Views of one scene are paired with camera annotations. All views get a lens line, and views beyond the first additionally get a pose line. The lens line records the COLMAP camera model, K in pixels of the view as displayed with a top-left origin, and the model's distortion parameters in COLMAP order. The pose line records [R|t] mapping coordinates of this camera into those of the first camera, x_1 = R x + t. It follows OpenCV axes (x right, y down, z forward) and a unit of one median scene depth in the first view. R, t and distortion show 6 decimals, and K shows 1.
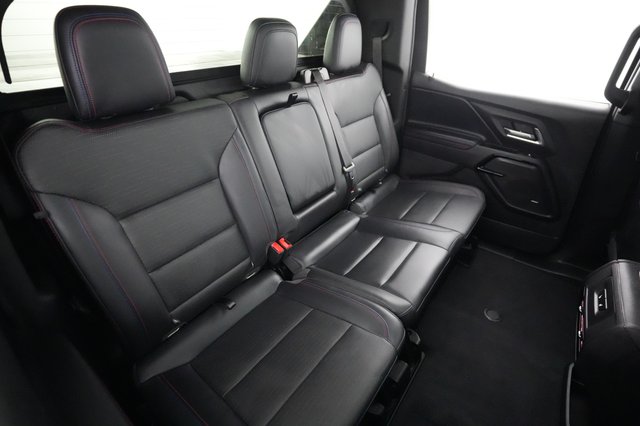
lens RADIAL K [[292.4, 0, 320.0], [0, 292.4, 213.0], [0, 0, 1]] dist [-0.001836, -0.000057]
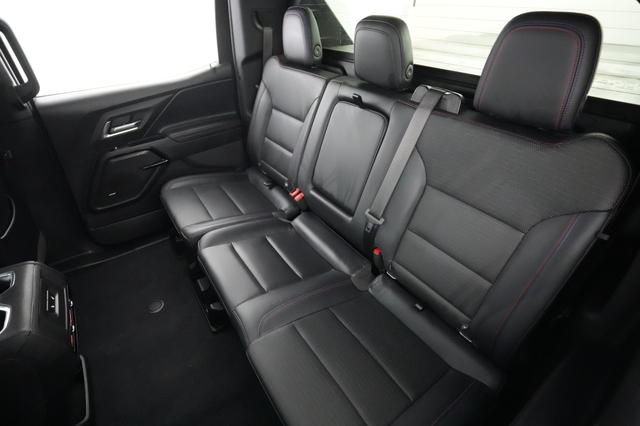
lens RADIAL K [[292.4, 0, 320.0], [0, 292.4, 213.0], [0, 0, 1]] dist [-0.001836, -0.000057]
pose [[-0.235447, 0.547481, -0.803013, 0.656456], [-0.572546, 0.589514, 0.569793, -0.455730], [0.785338, 0.593918, 0.174659, 0.664655]]
